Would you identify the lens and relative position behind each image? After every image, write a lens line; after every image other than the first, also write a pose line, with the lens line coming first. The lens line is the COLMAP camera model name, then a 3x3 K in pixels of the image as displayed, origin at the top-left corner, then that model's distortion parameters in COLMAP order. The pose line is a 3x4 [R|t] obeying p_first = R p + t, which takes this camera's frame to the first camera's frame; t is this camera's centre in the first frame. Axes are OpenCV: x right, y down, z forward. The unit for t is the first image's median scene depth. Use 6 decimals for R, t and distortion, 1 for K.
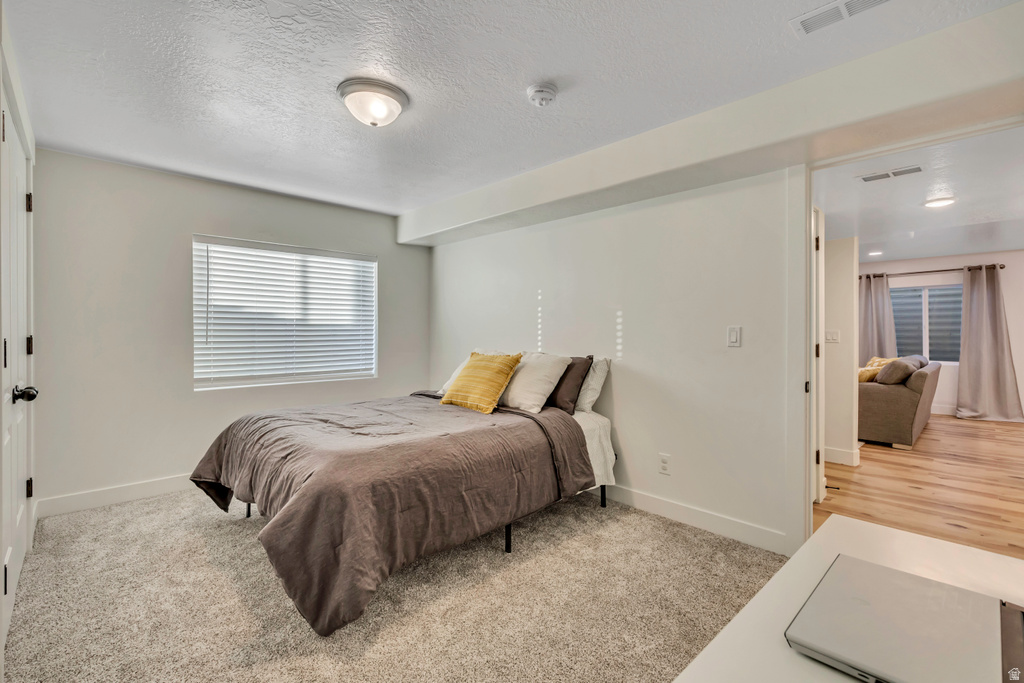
lens RADIAL K [[460.8, 0, 512.7], [0, 460.8, 334.7], [0, 0, 1]] dist [-0.000723, 0.000928]
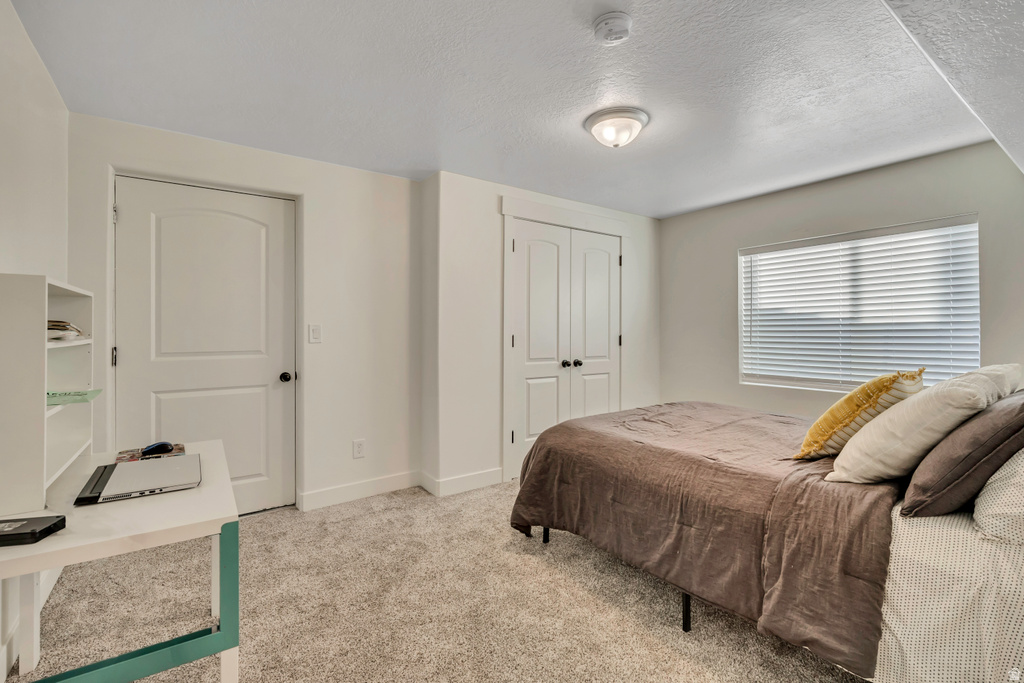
lens RADIAL K [[460.8, 0, 512.7], [0, 460.8, 334.7], [0, 0, 1]] dist [-0.000723, 0.000928]
pose [[-0.153936, 0.001294, -0.988080, 0.497742], [-0.007686, 0.999967, 0.002507, -0.000156], [0.988051, 0.007980, -0.153921, 0.545912]]
